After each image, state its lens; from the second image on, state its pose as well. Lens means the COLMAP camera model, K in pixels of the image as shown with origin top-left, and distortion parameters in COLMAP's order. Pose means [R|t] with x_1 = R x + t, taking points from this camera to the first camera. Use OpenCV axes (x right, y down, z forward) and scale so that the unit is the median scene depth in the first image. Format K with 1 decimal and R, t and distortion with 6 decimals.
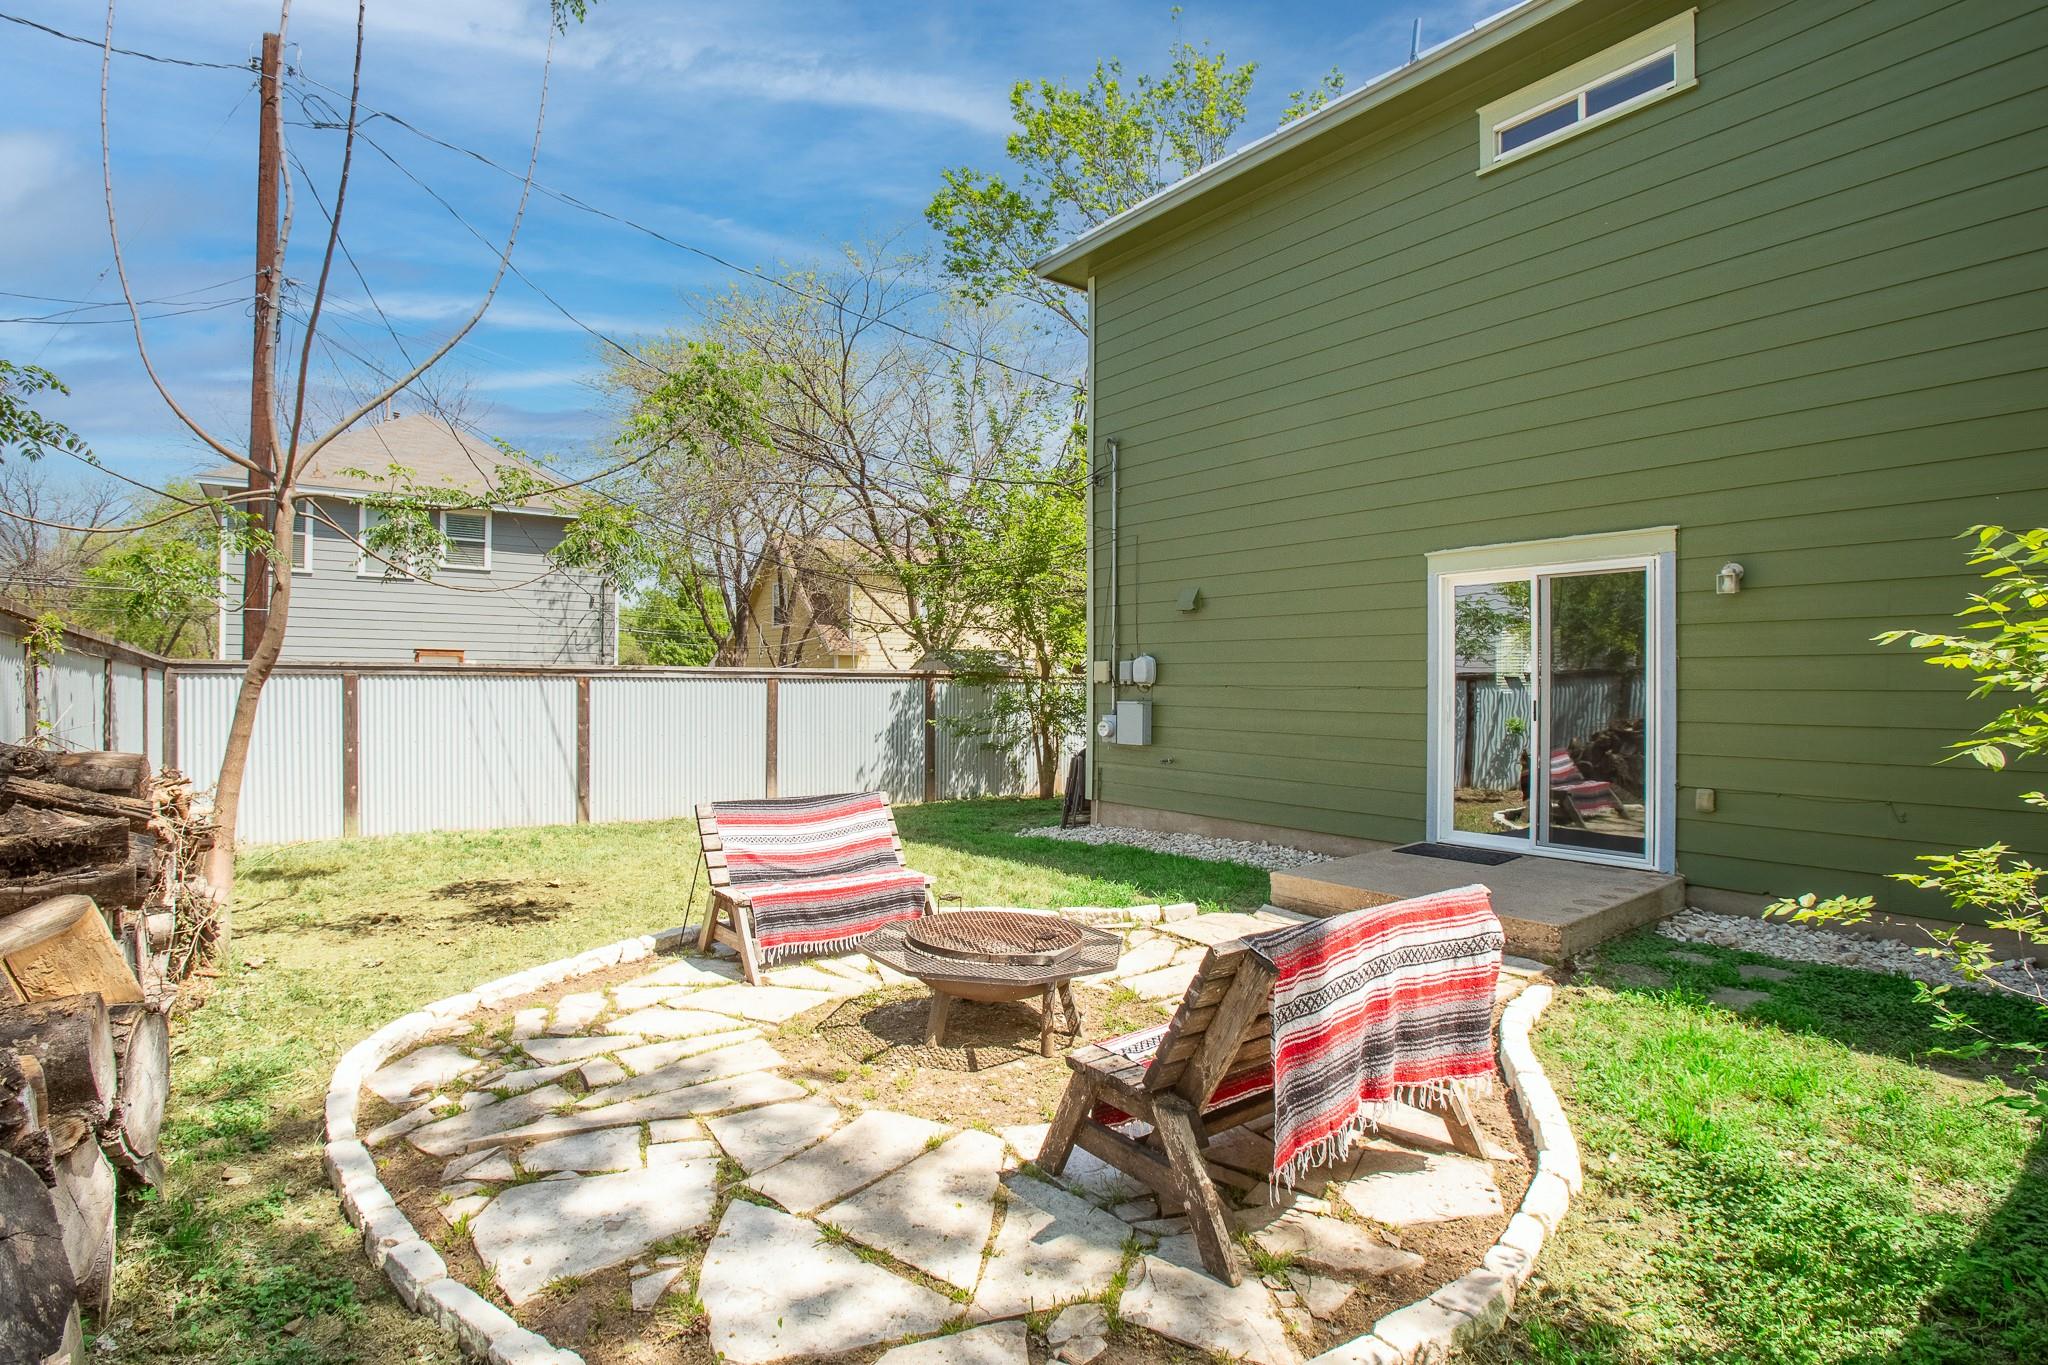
lens RADIAL K [[951.9, 0, 1018.0], [0, 951.9, 684.3], [0, 0, 1]] dist [-0.012042, 0.005512]
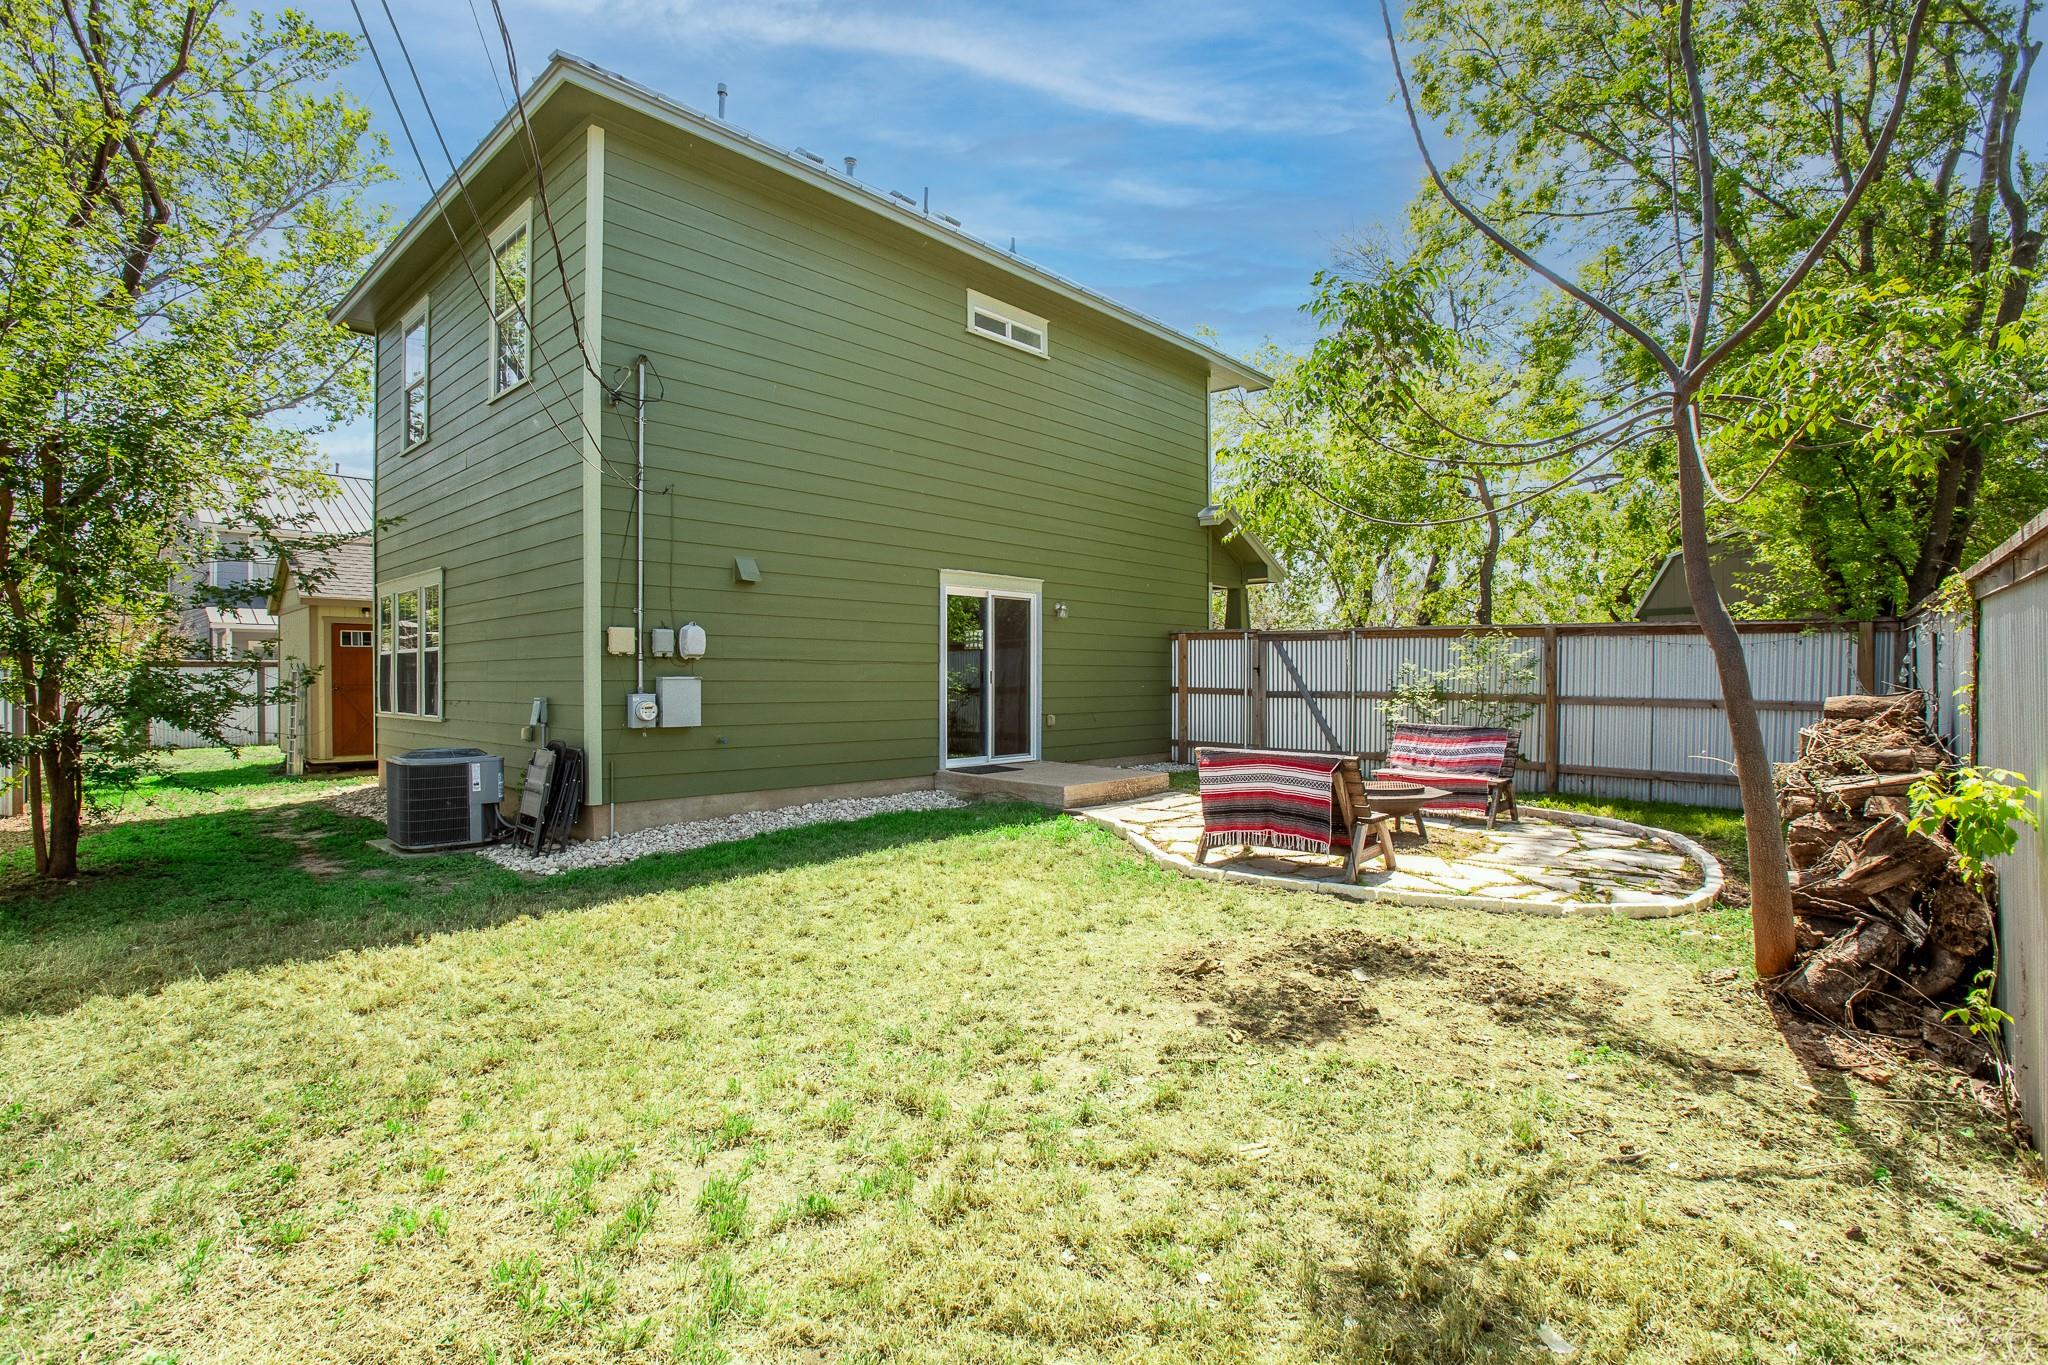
lens RADIAL K [[951.9, 0, 1023.6], [0, 951.9, 682.5], [0, 0, 1]] dist [-0.012042, 0.005512]
pose [[-0.126801, -0.009885, 0.991879, -0.679951], [0.003266, 0.999941, 0.010383, 0.013180], [-0.991923, 0.004556, -0.126762, 0.703938]]
